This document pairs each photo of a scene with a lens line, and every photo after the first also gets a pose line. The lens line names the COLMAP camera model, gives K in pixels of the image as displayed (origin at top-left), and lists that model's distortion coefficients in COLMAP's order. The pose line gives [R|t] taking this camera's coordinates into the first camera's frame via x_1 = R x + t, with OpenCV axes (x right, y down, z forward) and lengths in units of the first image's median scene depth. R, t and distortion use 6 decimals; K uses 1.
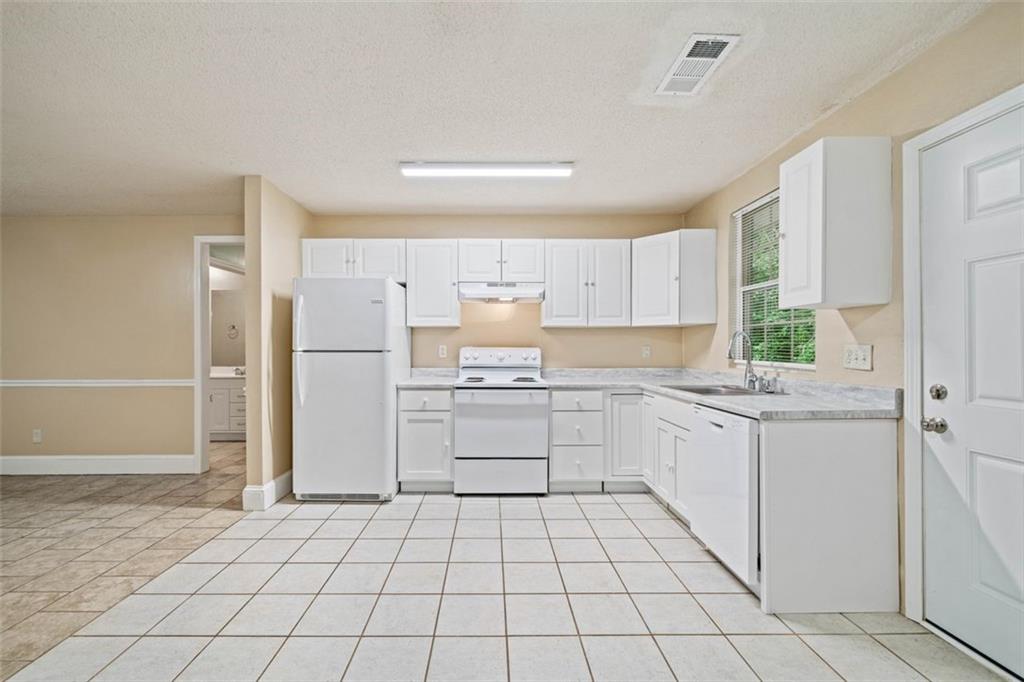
lens RADIAL K [[431.8, 0, 497.3], [0, 431.8, 348.5], [0, 0, 1]] dist [0.000093, -0.000054]
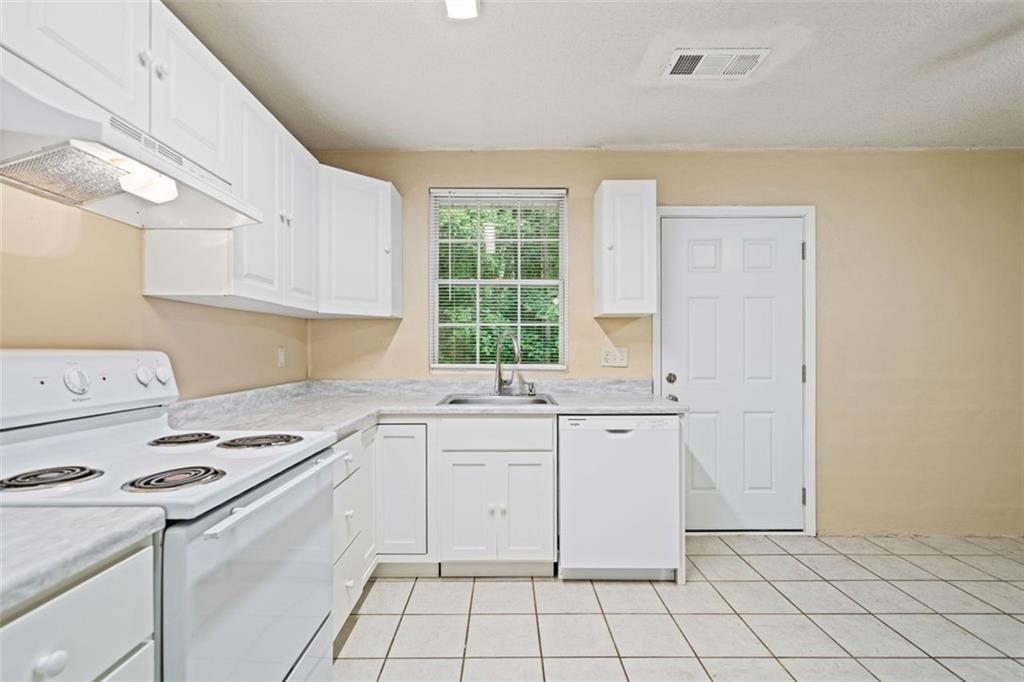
lens RADIAL K [[460.2, 0, 498.9], [0, 460.2, 346.7], [0, 0, 1]] dist [-0.051282, -0.000159]
pose [[0.023051, 0.003213, 0.999729, -0.430150], [0.003689, 0.999988, -0.003299, -0.004868], [-0.999727, 0.003764, 0.023039, 1.108766]]
